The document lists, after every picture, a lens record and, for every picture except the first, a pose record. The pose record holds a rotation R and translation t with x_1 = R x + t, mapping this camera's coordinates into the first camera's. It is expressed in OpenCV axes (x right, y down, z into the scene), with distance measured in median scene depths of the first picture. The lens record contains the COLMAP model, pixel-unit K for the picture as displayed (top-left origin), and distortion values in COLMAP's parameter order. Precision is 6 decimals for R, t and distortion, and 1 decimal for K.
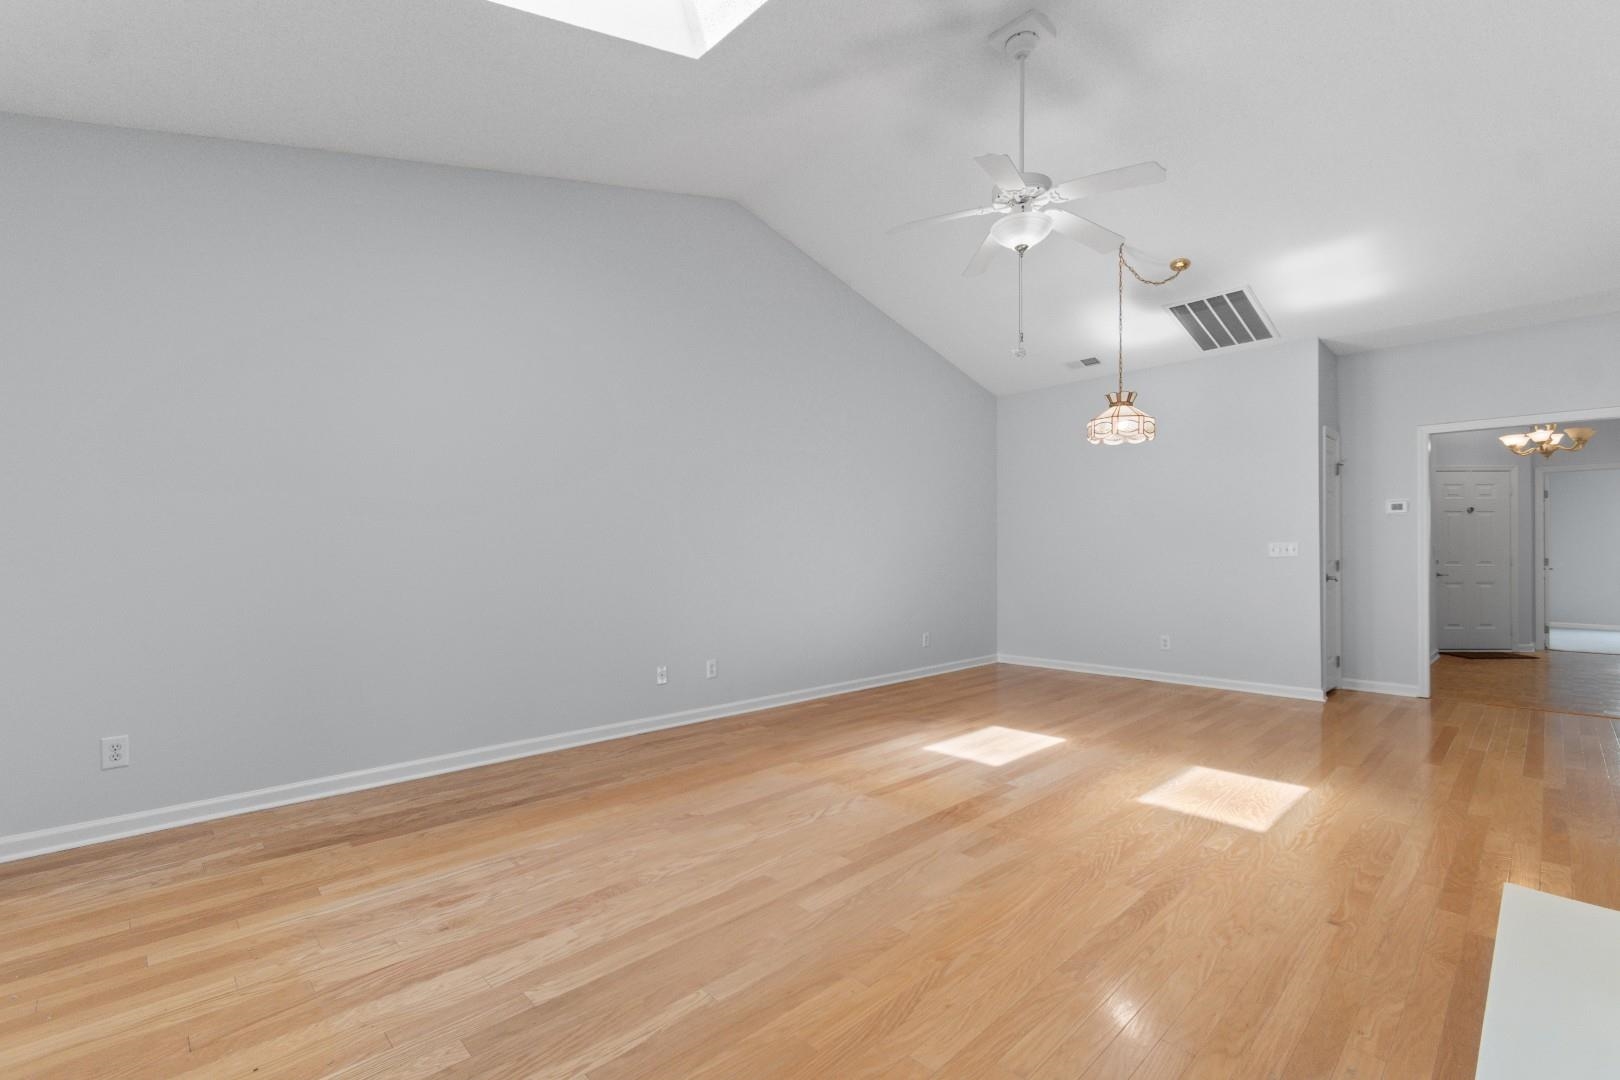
lens RADIAL K [[719.6, 0, 805.7], [0, 719.6, 545.3], [0, 0, 1]] dist [0.004728, -0.002228]
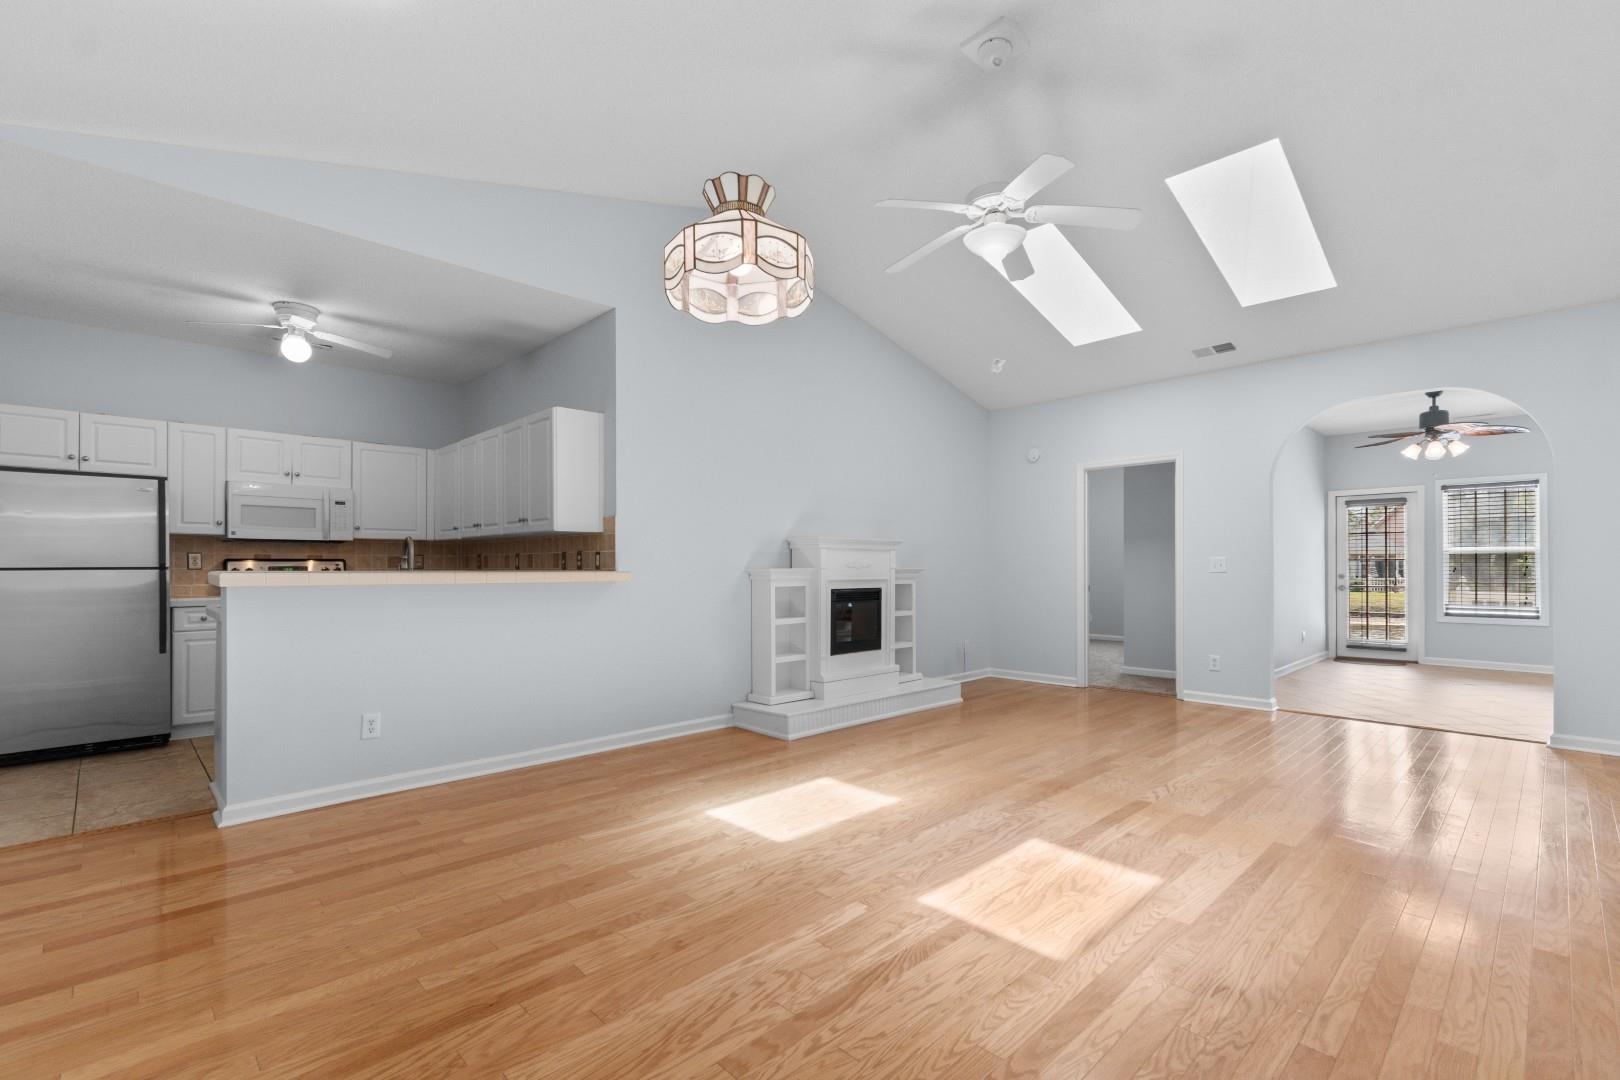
lens RADIAL K [[719.6, 0, 815.2], [0, 719.6, 563.7], [0, 0, 1]] dist [0.004728, -0.002228]
pose [[-0.999931, 0.001386, -0.011638, 0.541402], [0.001518, 0.999935, -0.011314, 0.016048], [0.011621, -0.011331, -0.999868, 1.923996]]
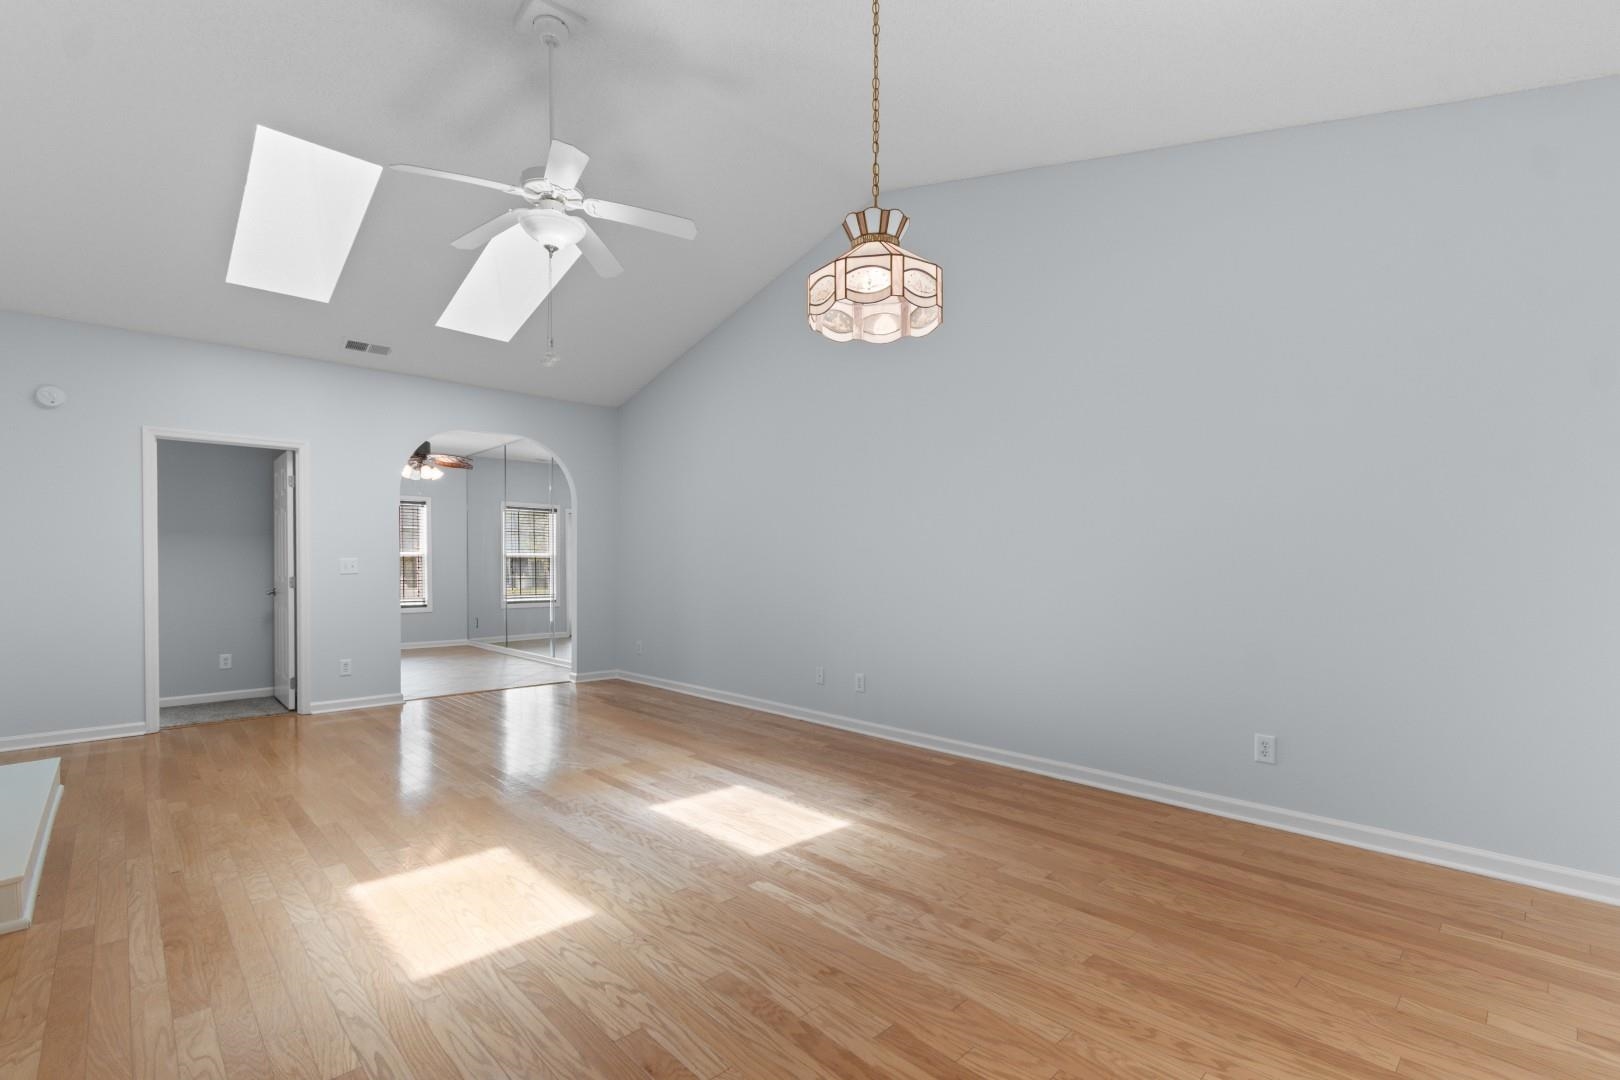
lens RADIAL K [[719.6, 0, 806.8], [0, 719.6, 573.9], [0, 0, 1]] dist [0.004728, -0.002228]
pose [[-0.001720, 0.012247, -0.999924, 1.215873], [0.009025, 0.999884, 0.012231, 0.008798], [0.999958, -0.009003, -0.001830, 1.297395]]
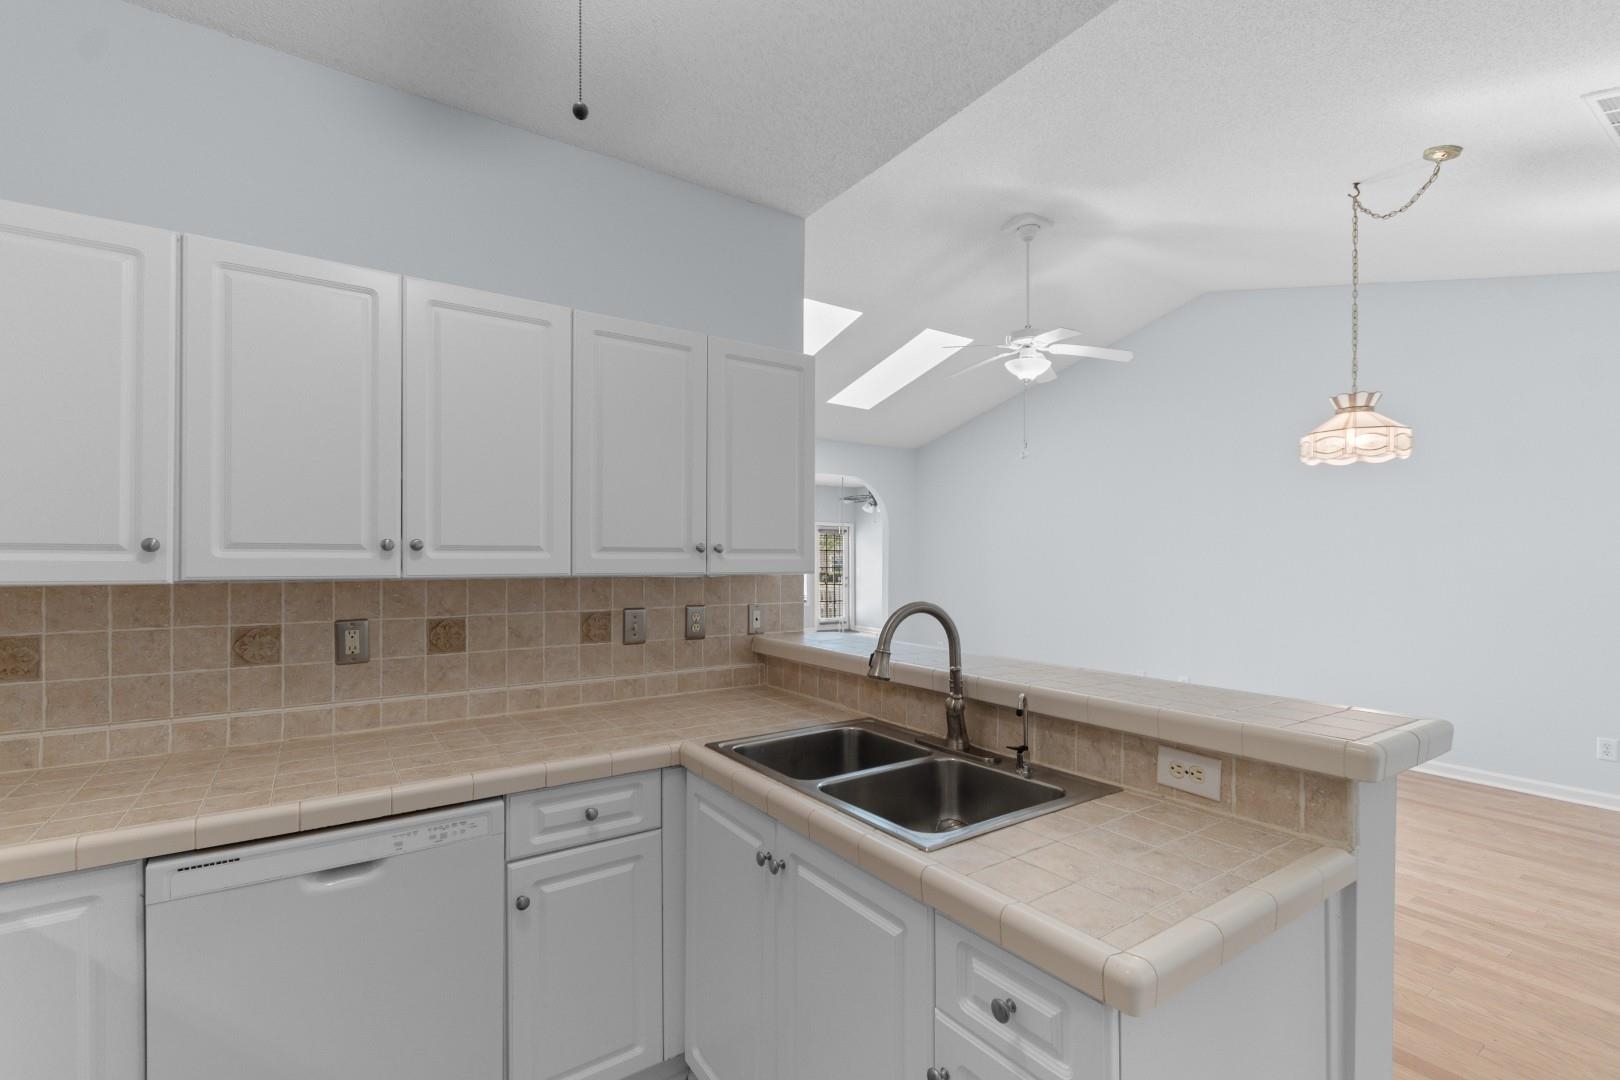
lens RADIAL K [[719.6, 0, 803.9], [0, 719.6, 554.9], [0, 0, 1]] dist [0.004728, -0.002228]
pose [[-0.165302, -0.002014, -0.986241, 1.674151], [0.005018, 0.999983, -0.002884, -0.071847], [0.986230, -0.005426, -0.165290, 0.784010]]
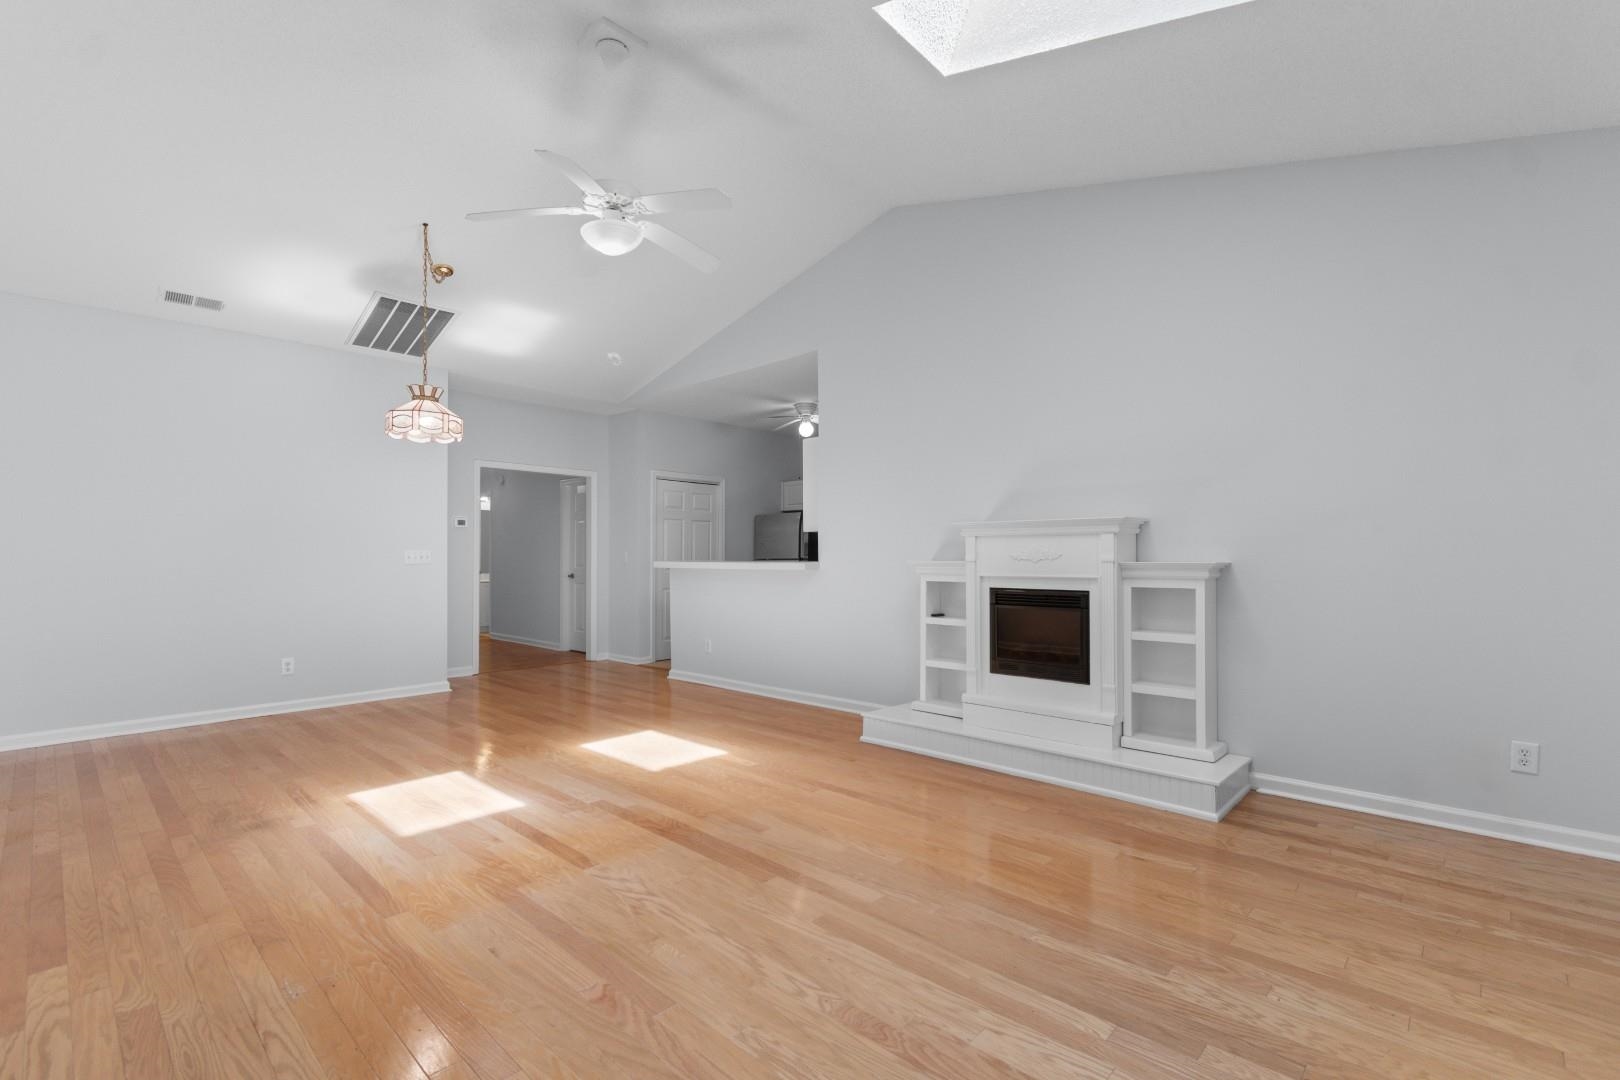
lens RADIAL K [[719.6, 0, 811.4], [0, 719.6, 547.0], [0, 0, 1]] dist [0.004728, -0.002228]
pose [[-0.058129, 0.015108, 0.998195, -0.687499], [-0.006035, 0.999862, -0.015485, 0.005725], [-0.998291, -0.006924, -0.058030, 0.760544]]
